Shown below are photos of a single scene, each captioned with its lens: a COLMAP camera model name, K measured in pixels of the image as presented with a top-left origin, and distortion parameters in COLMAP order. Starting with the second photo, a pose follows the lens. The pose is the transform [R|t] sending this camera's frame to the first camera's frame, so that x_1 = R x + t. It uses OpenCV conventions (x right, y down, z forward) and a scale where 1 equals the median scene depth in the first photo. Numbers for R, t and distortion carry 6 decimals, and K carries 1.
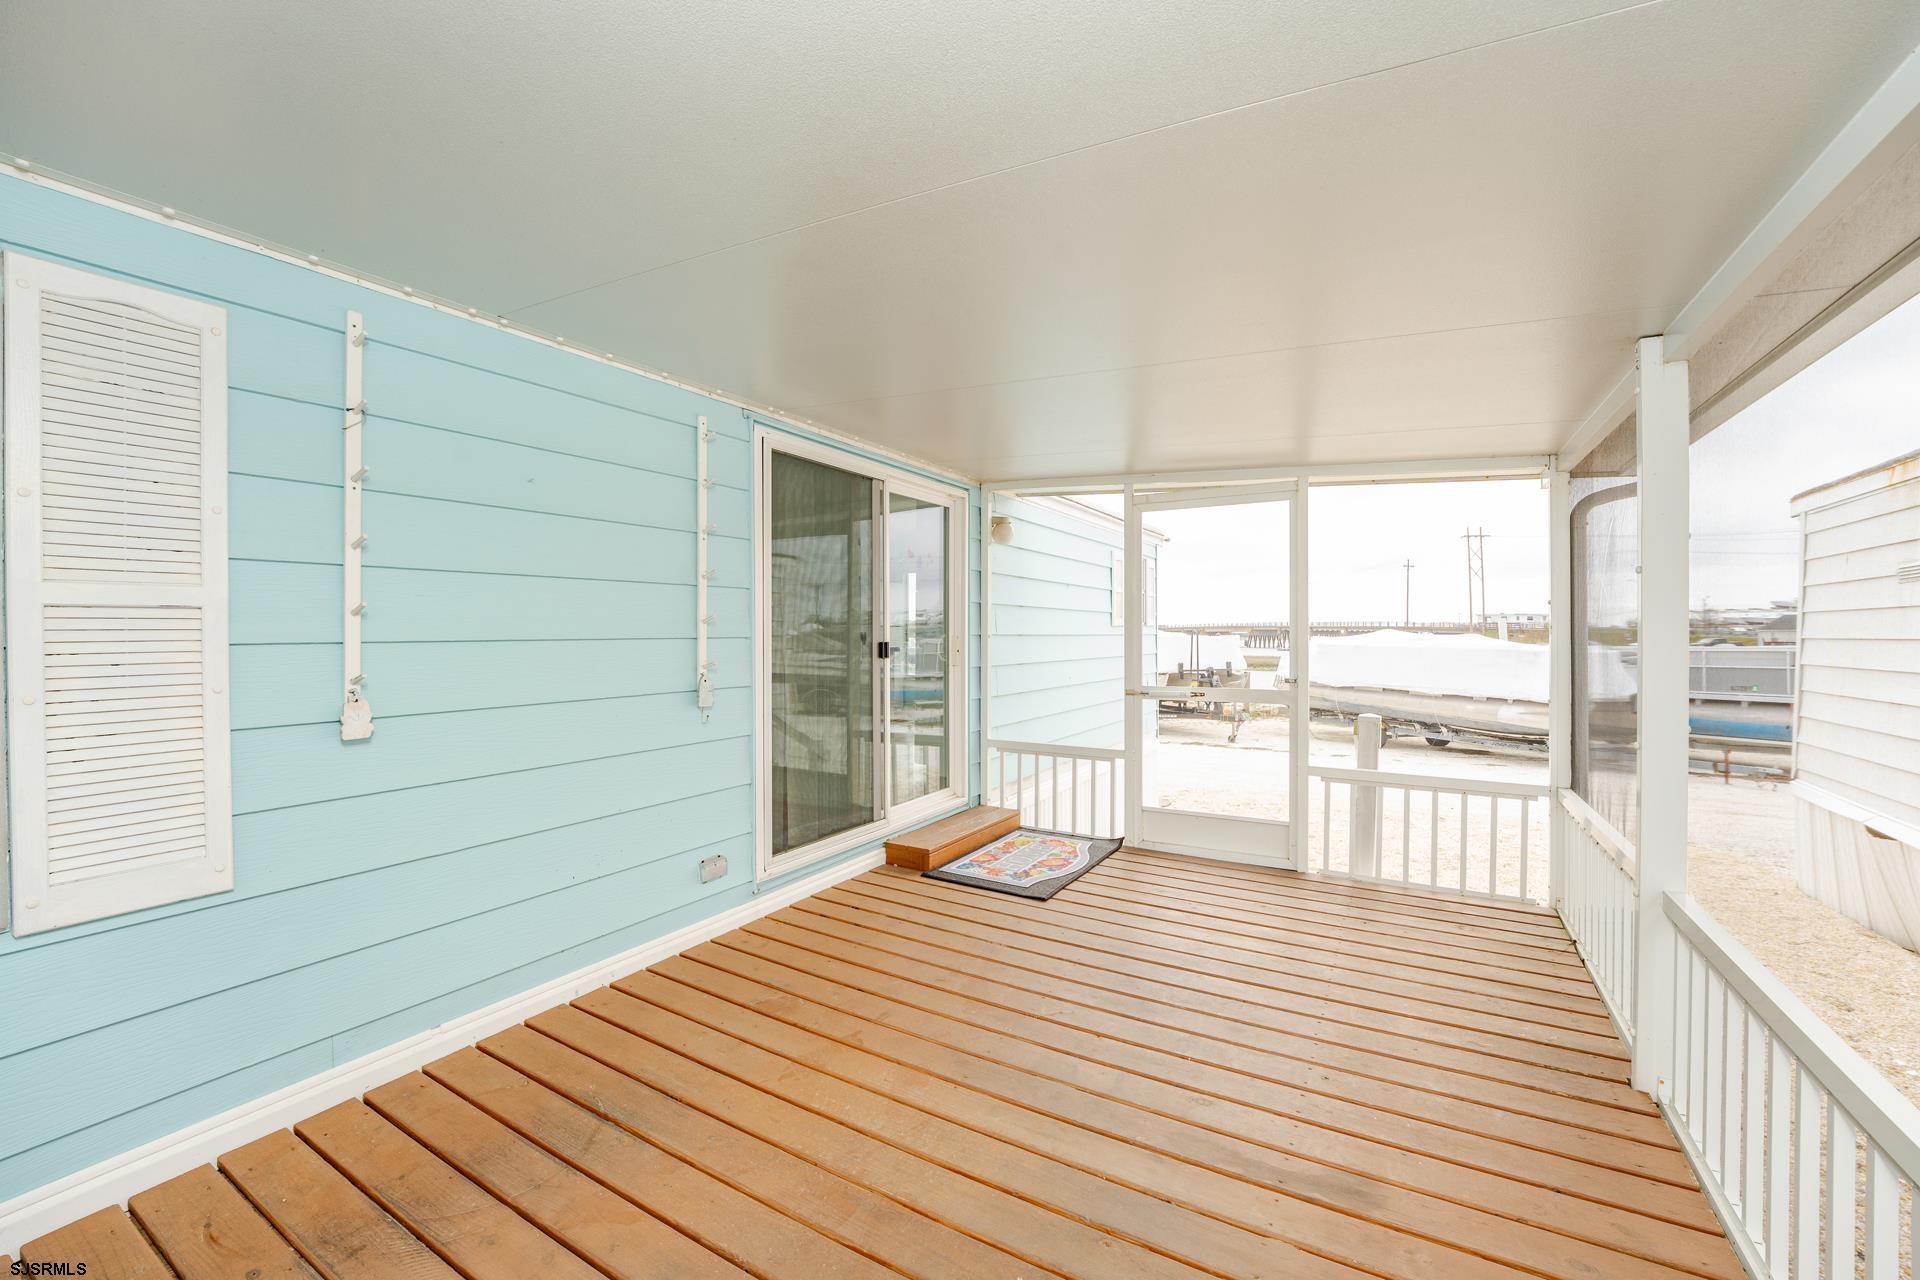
lens RADIAL K [[763.0, 0, 970.7], [0, 763.0, 639.6], [0, 0, 1]] dist [-0.015656, -0.000121]
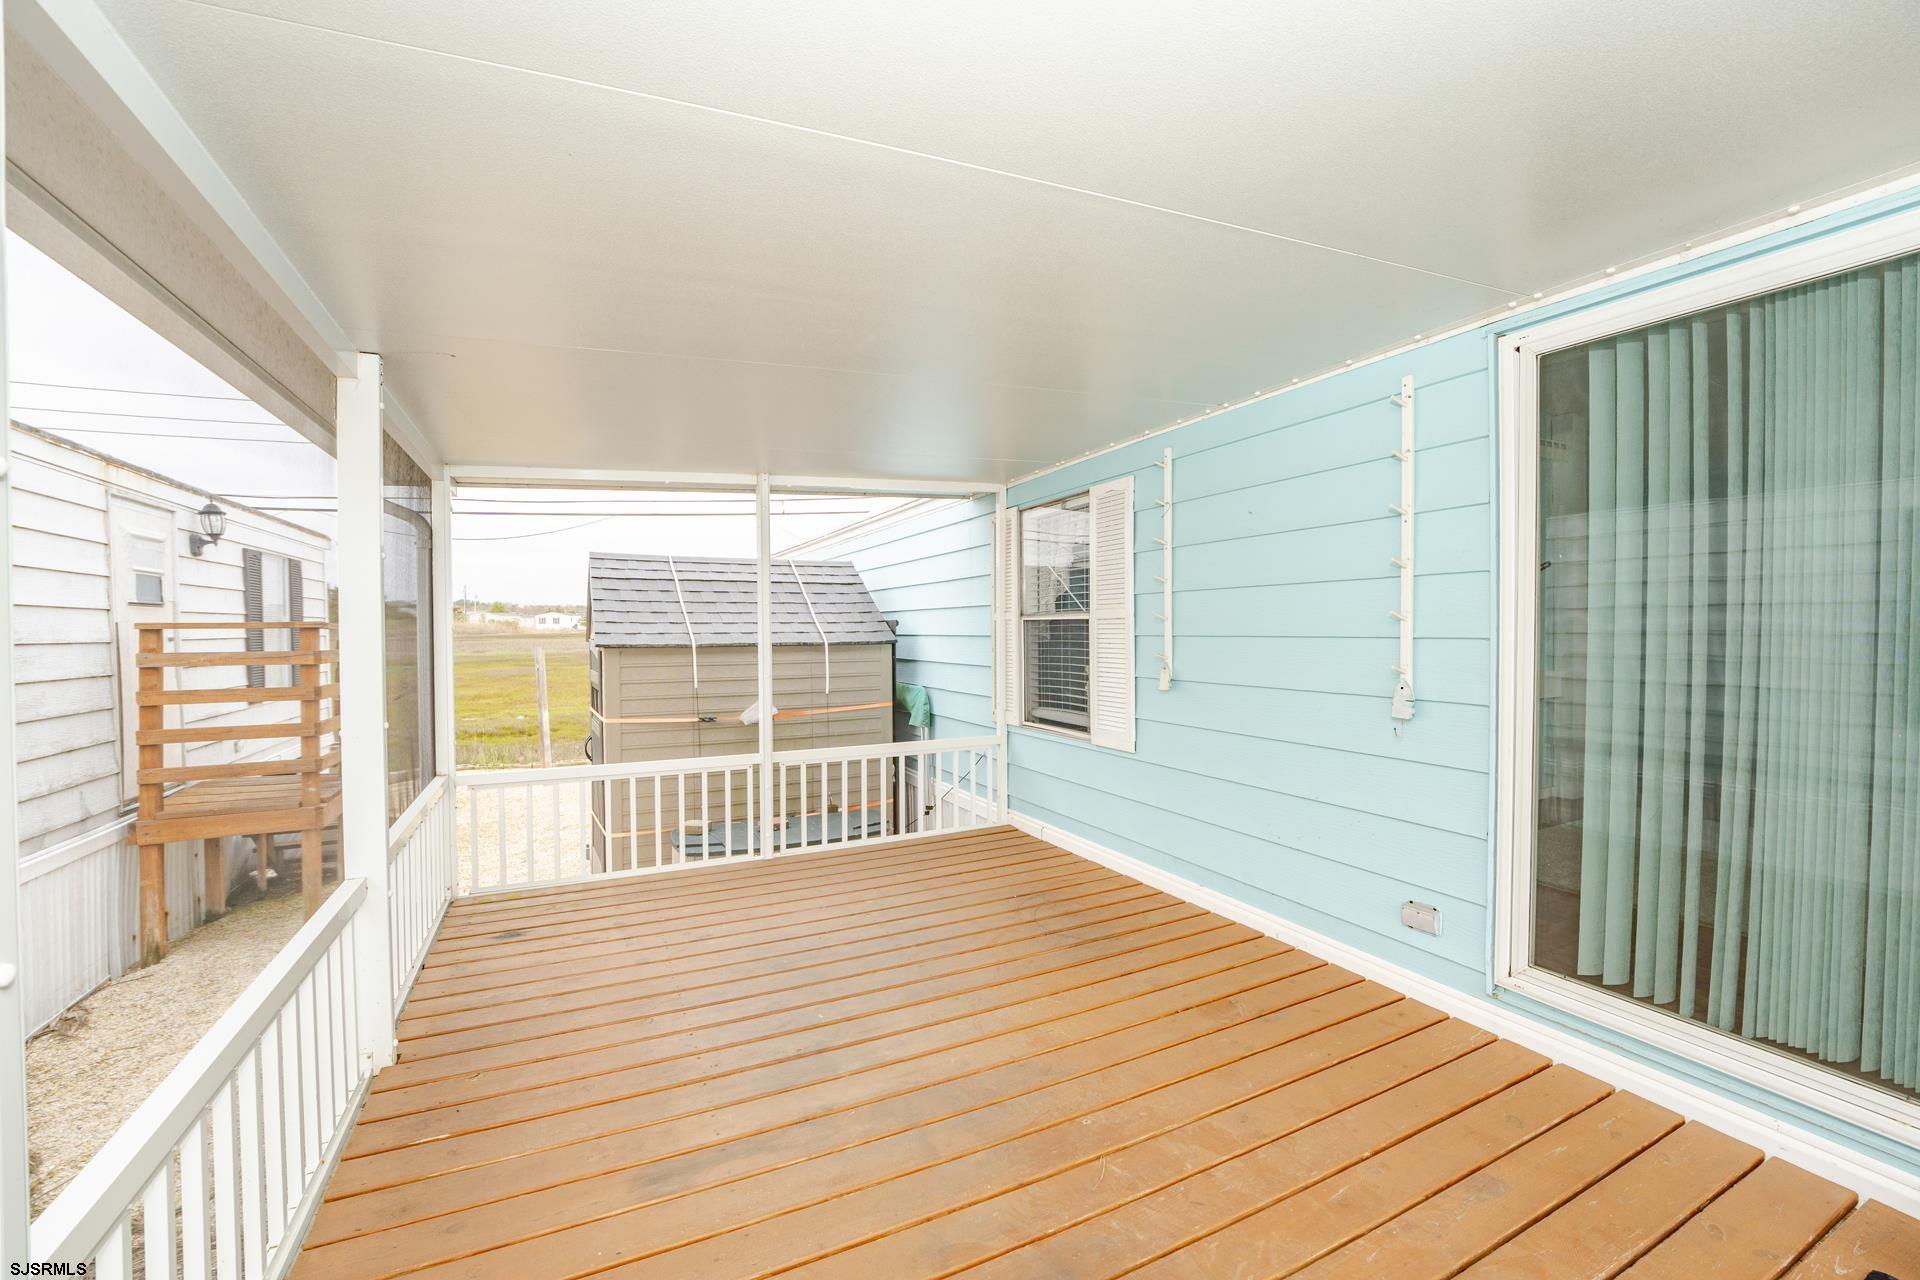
lens RADIAL K [[763.0, 0, 967.6], [0, 763.0, 643.7], [0, 0, 1]] dist [-0.015656, -0.000121]
pose [[-0.529841, 0.017061, -0.847926, 0.628854], [-0.007916, 0.999655, 0.025060, -0.012872], [0.848060, 0.019991, -0.529523, 1.036926]]
